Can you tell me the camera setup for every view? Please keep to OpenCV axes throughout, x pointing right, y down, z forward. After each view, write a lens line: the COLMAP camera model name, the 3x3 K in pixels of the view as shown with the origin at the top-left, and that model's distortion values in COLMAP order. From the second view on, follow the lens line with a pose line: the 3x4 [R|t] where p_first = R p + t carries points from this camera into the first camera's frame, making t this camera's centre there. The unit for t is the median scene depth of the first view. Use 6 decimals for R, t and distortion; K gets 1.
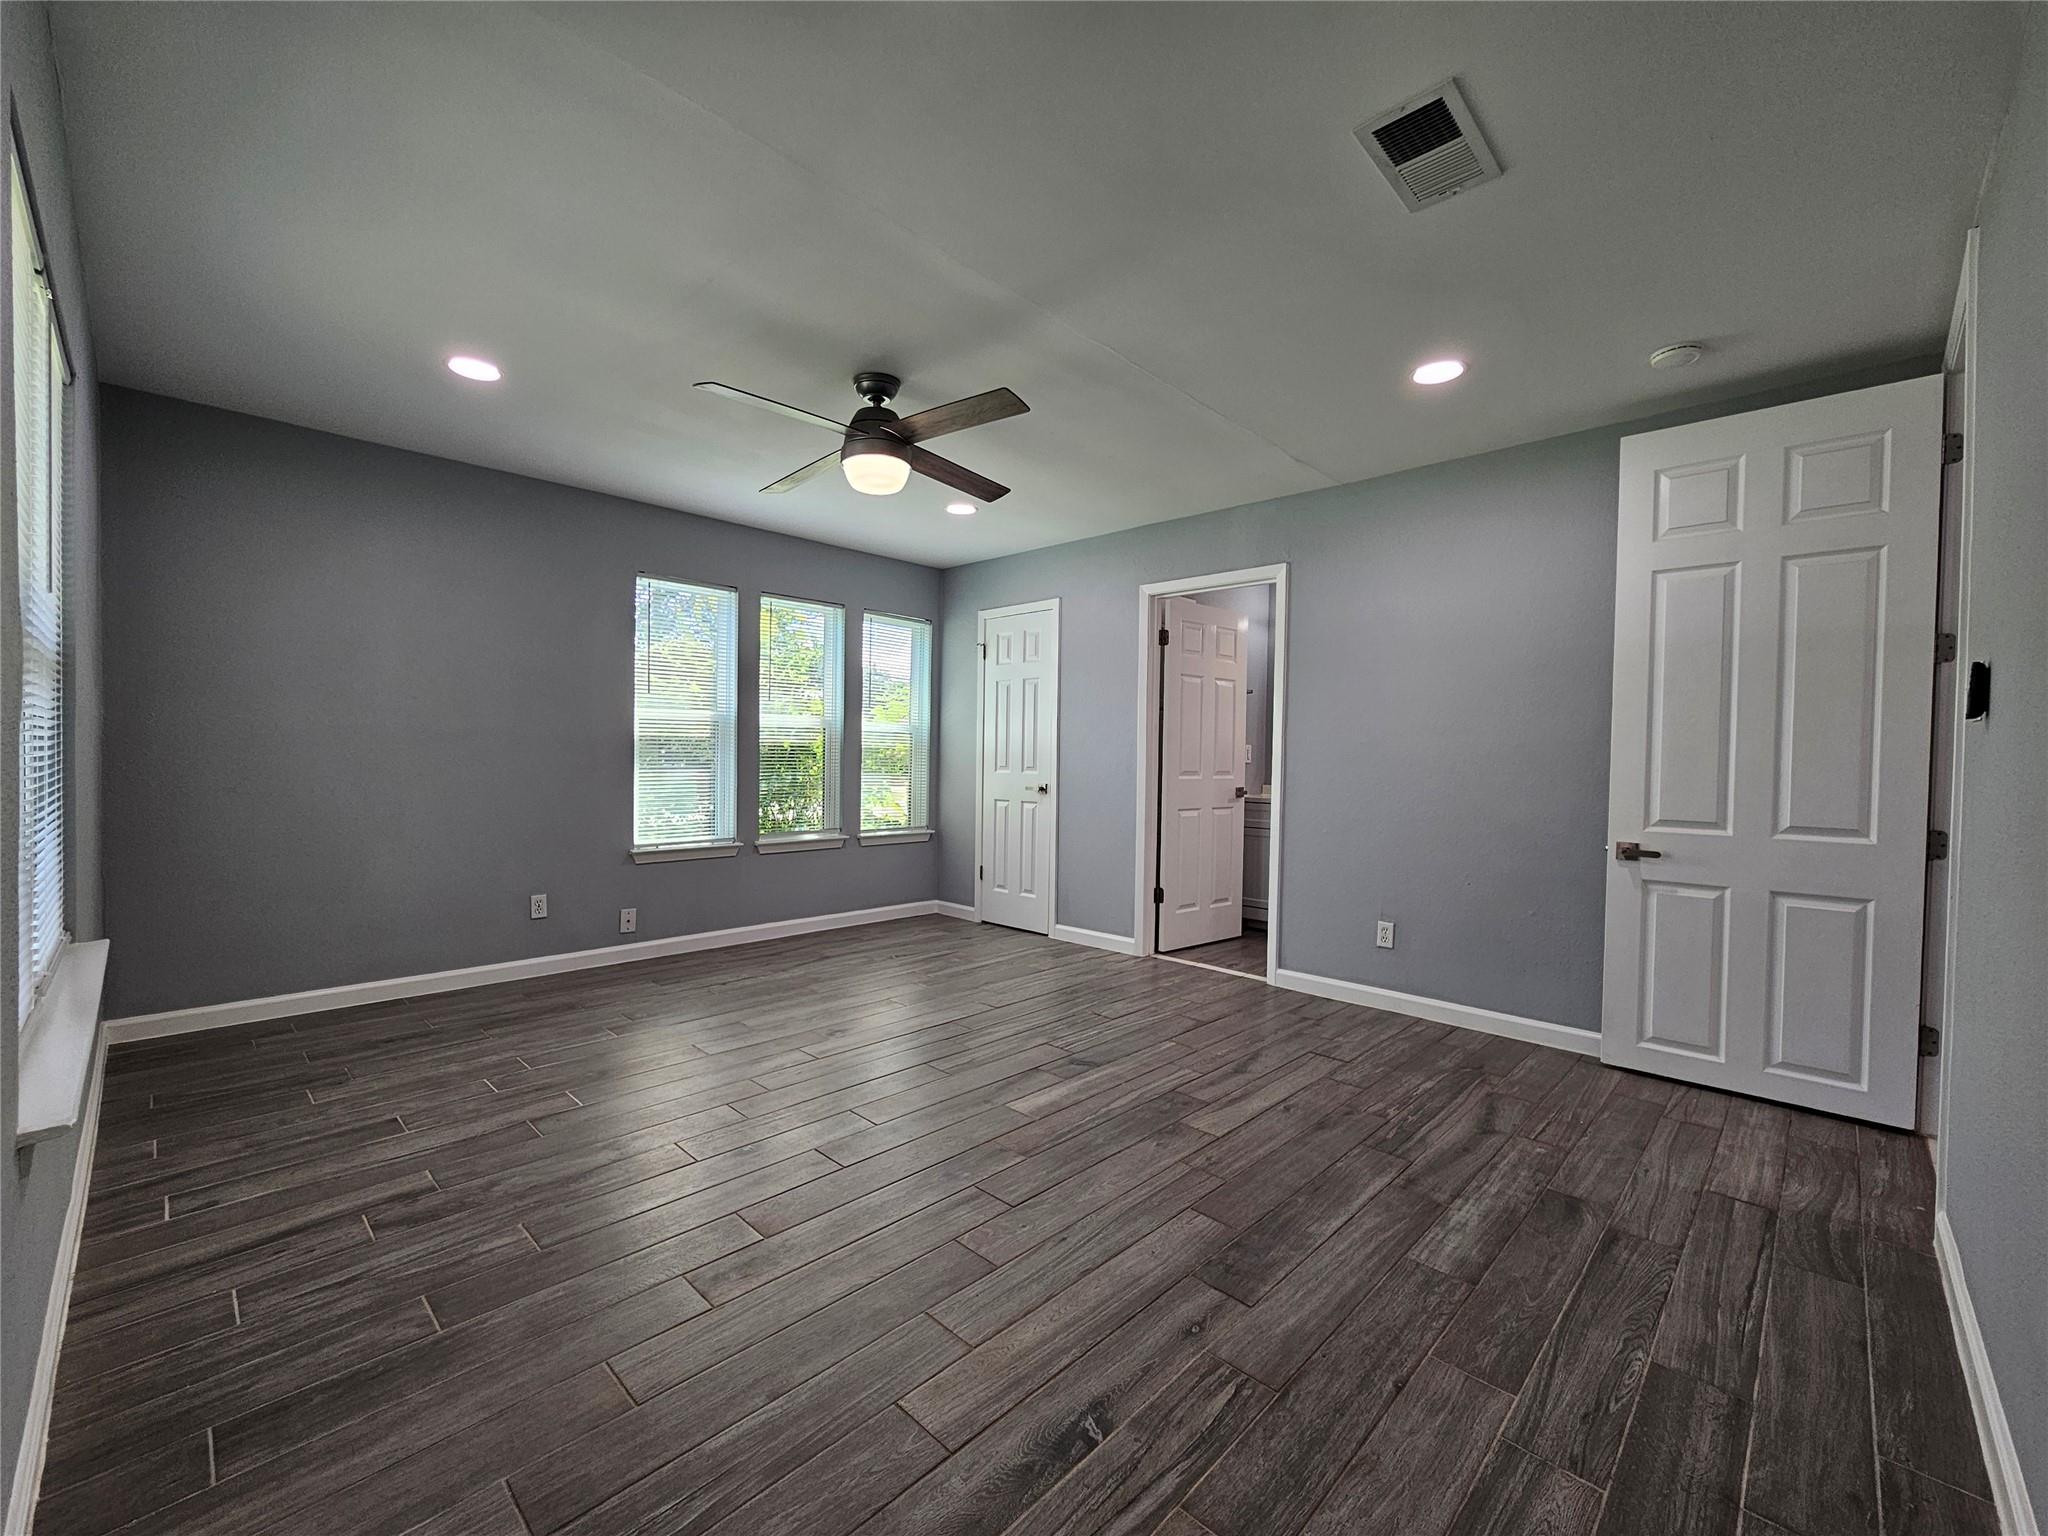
lens RADIAL K [[844.0, 0, 1022.2], [0, 844.0, 774.0], [0, 0, 1]] dist [-0.001504, 0.001815]
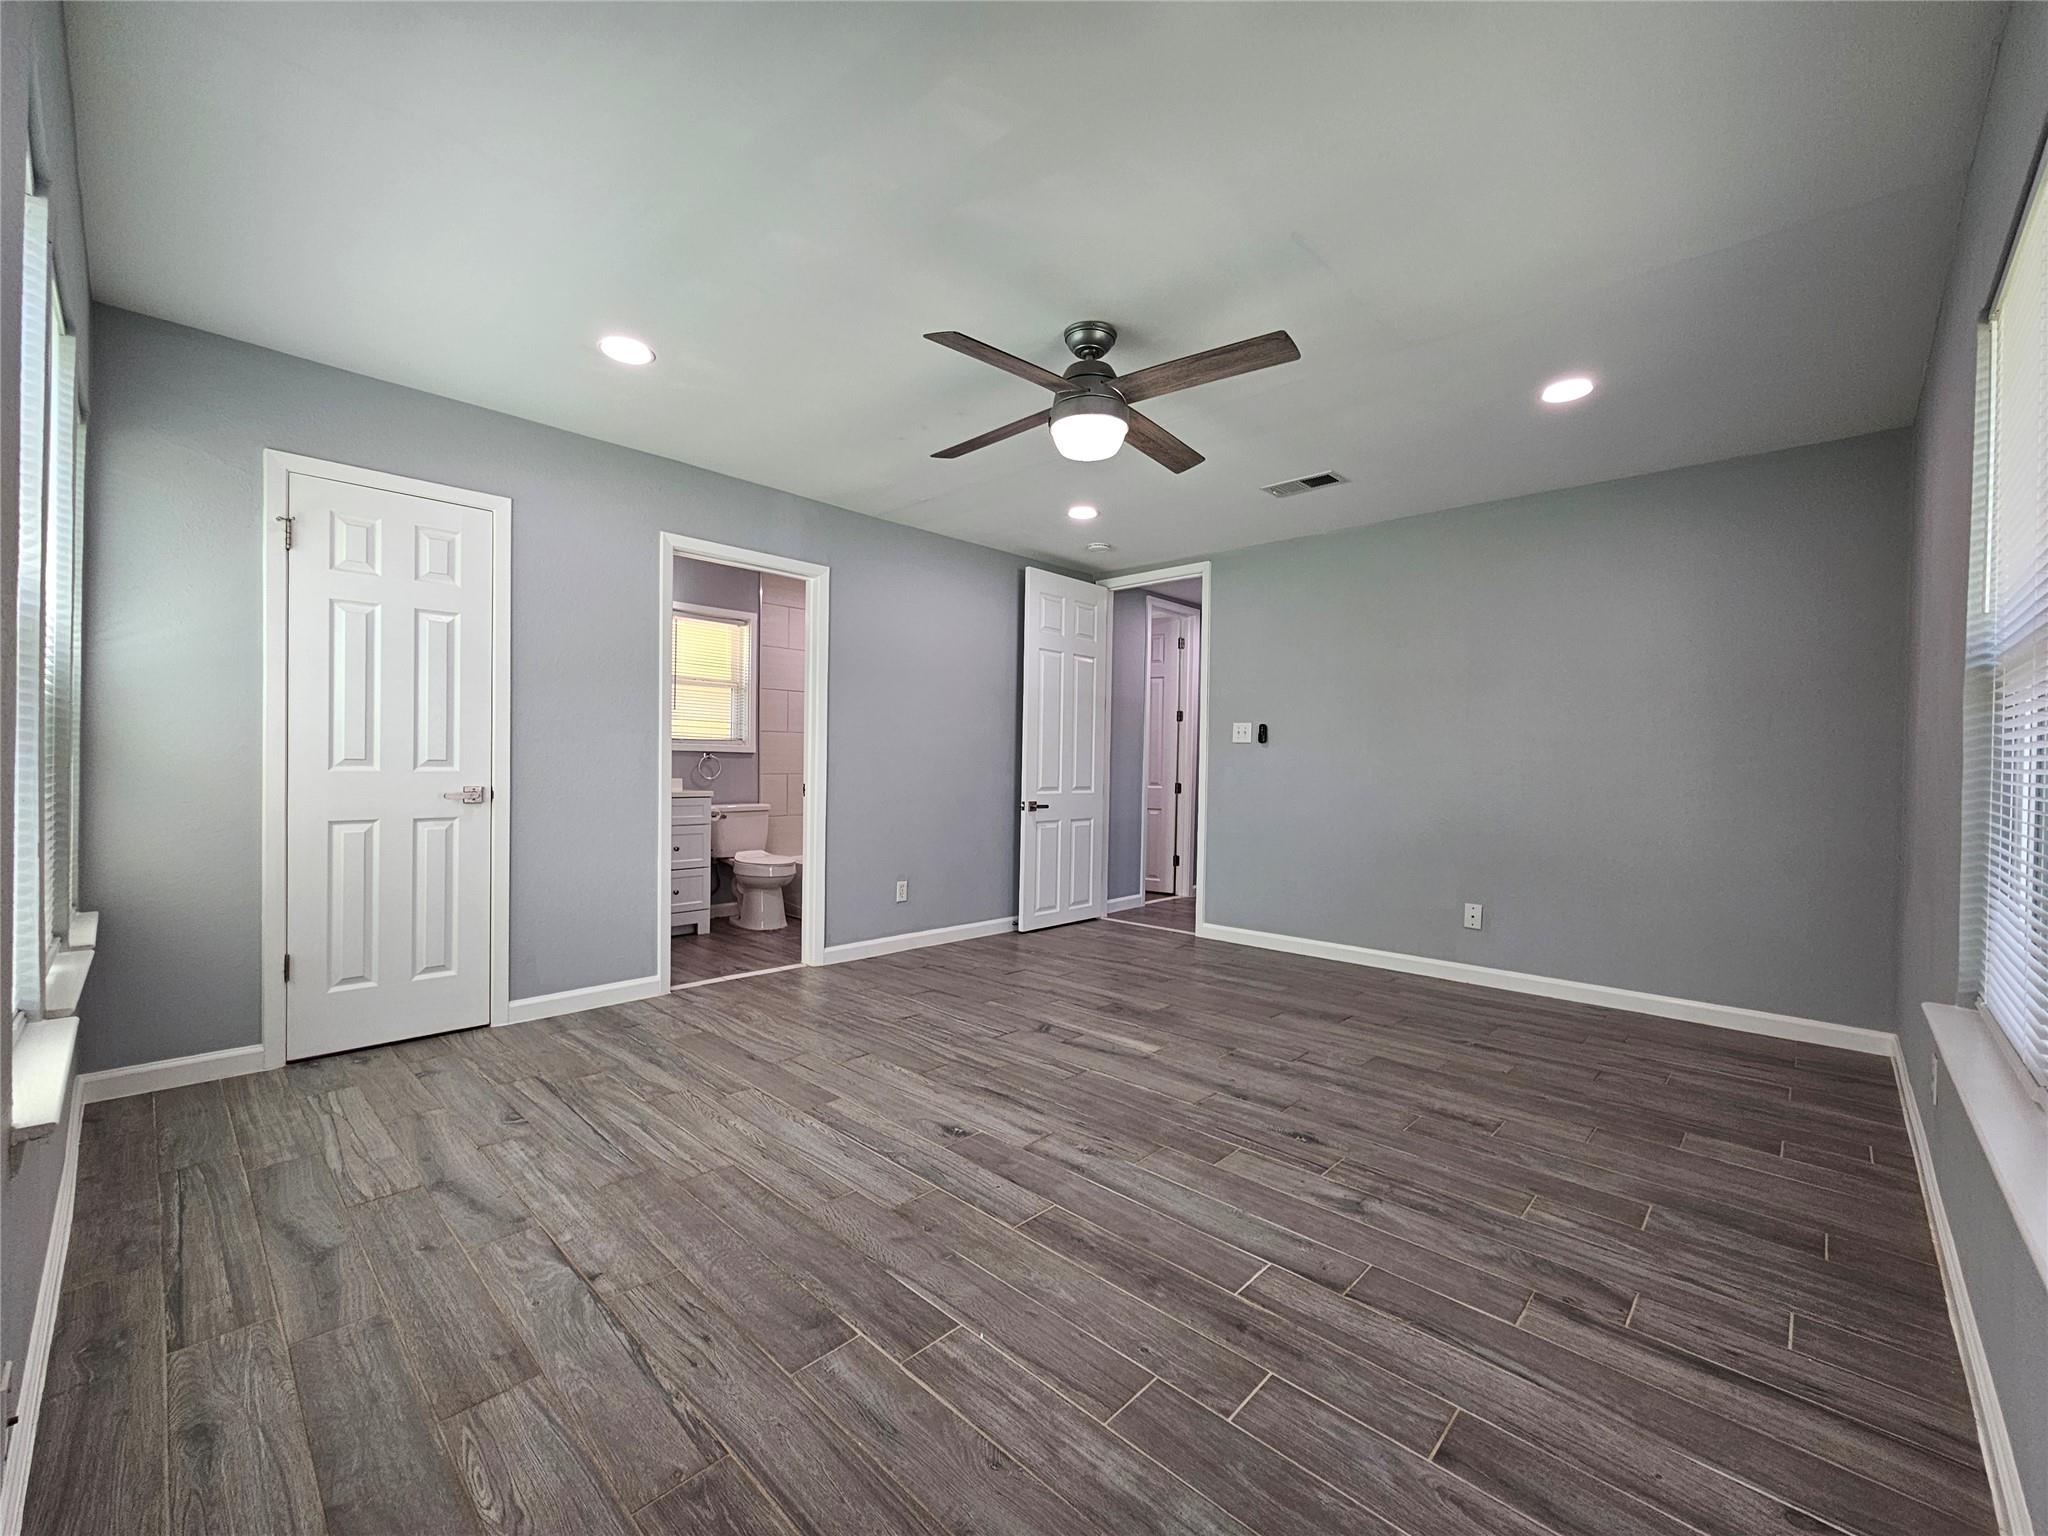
lens RADIAL K [[840.4, 0, 1019.2], [0, 840.4, 771.6], [0, 0, 1]] dist [-0.002487, 0.000294]
pose [[-0.002882, -0.026656, 0.999641, -1.172688], [0.003458, 0.999638, 0.026666, -0.029996], [-0.999990, 0.003534, -0.002789, 1.180545]]
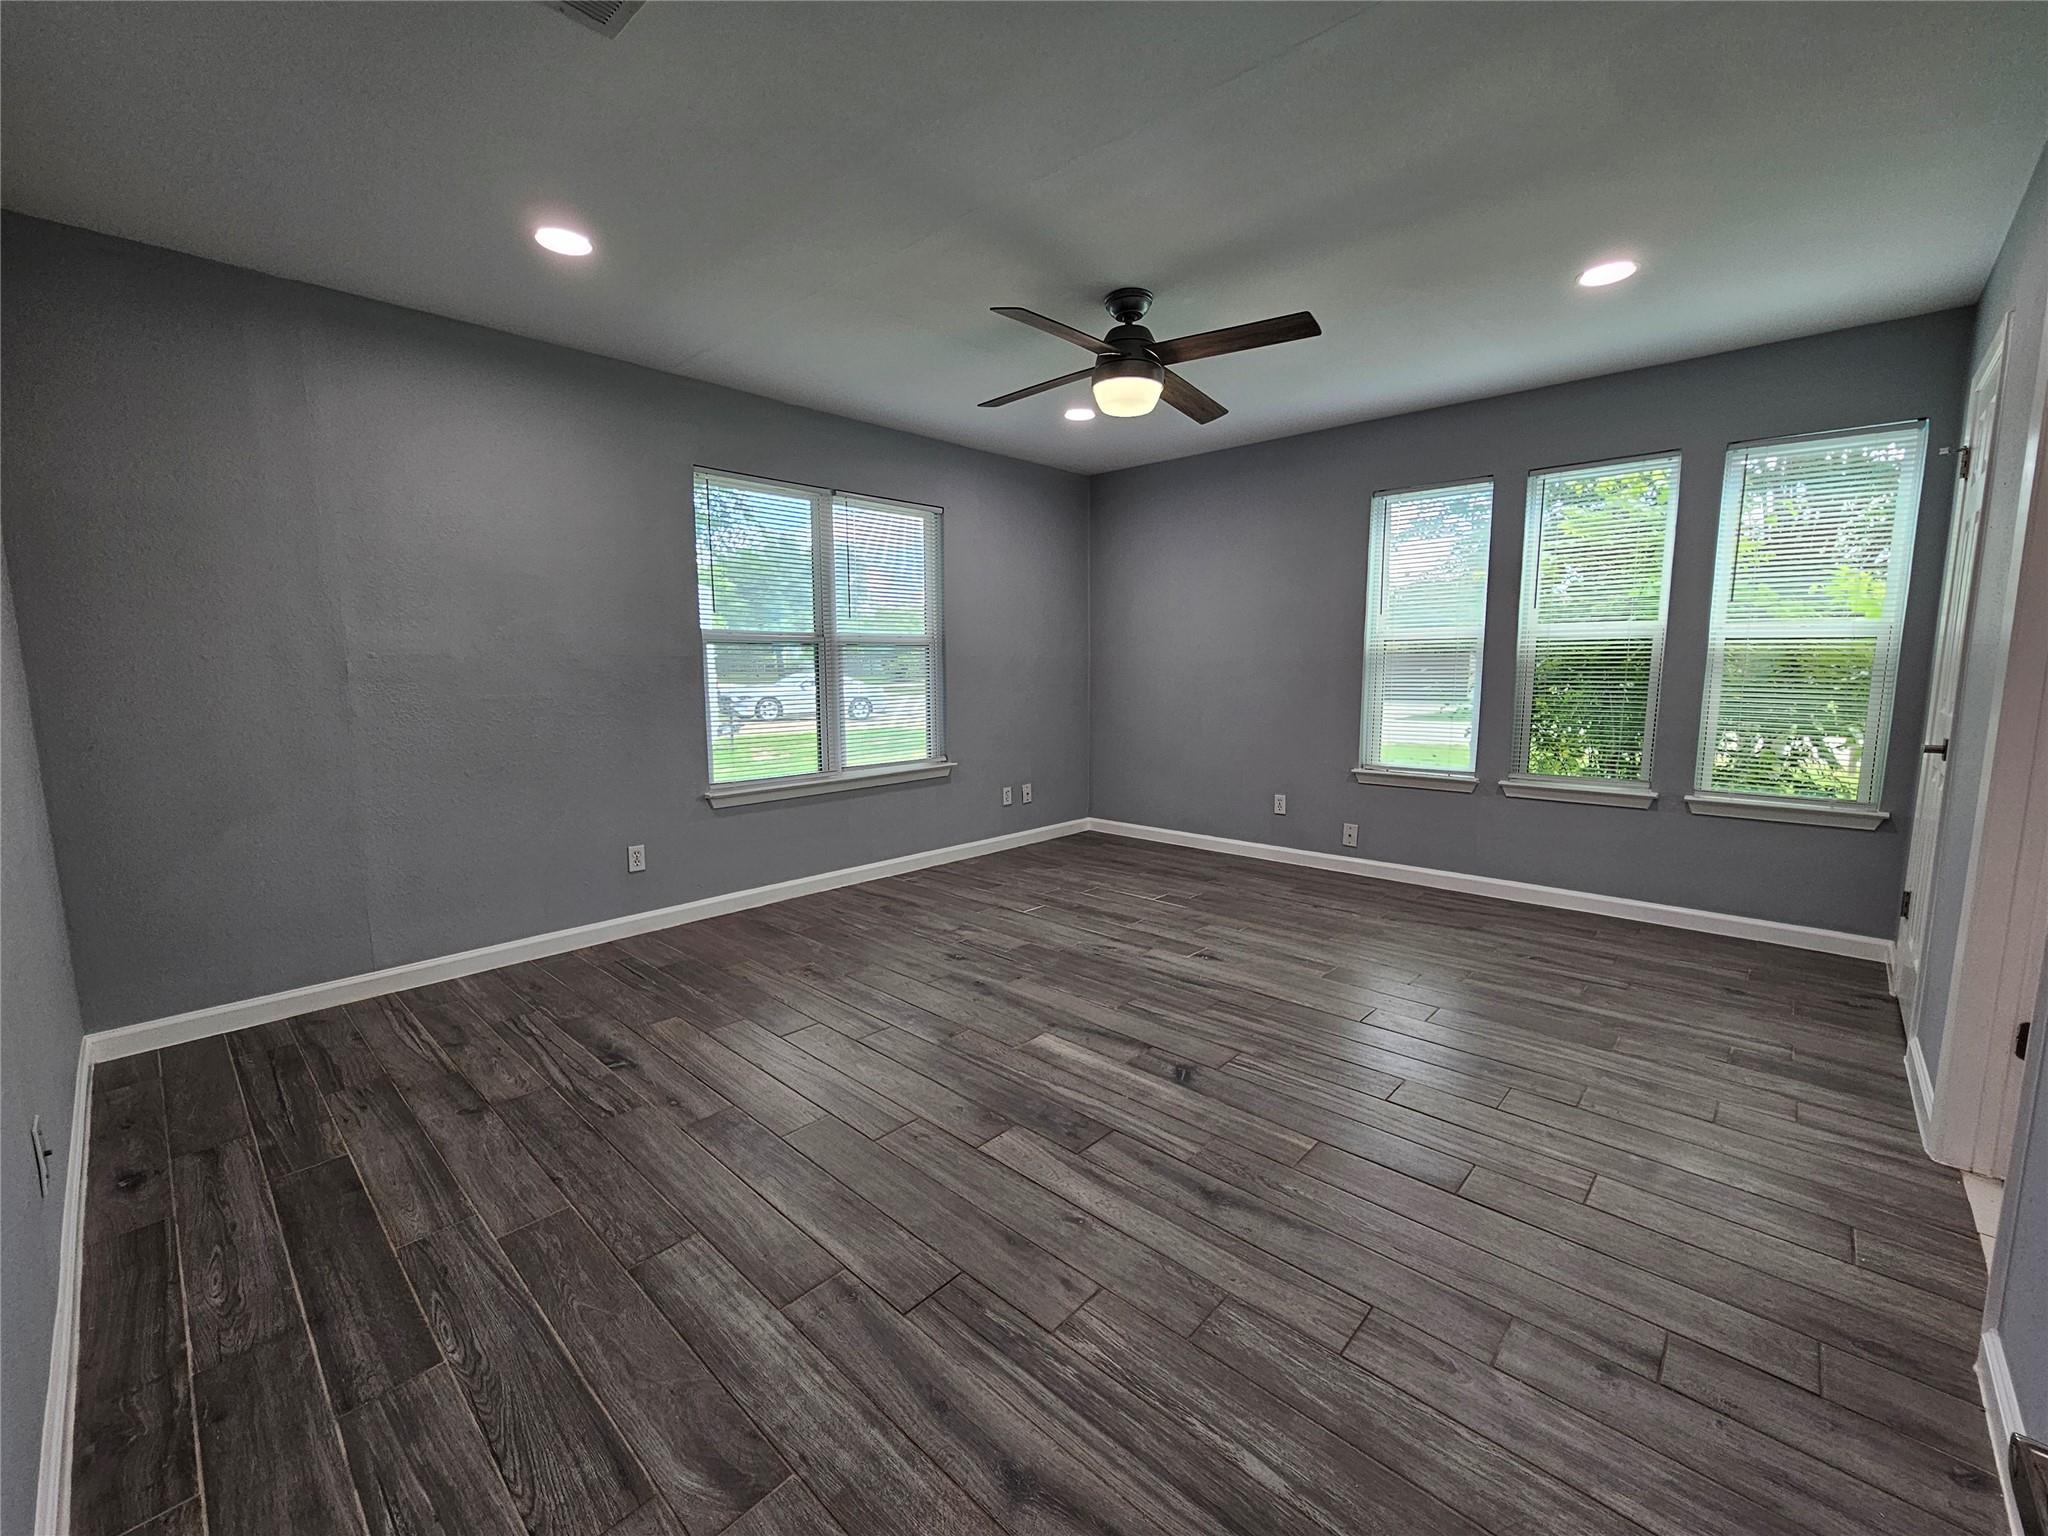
lens RADIAL K [[828.2, 0, 1024.5], [0, 828.2, 840.0], [0, 0, 1]] dist [0.000115, 0.003300]
pose [[0.017269, 0.195106, -0.980630, 0.904040], [-0.014442, 0.980723, 0.194870, -0.026929], [0.999747, 0.010797, 0.019754, 0.949523]]
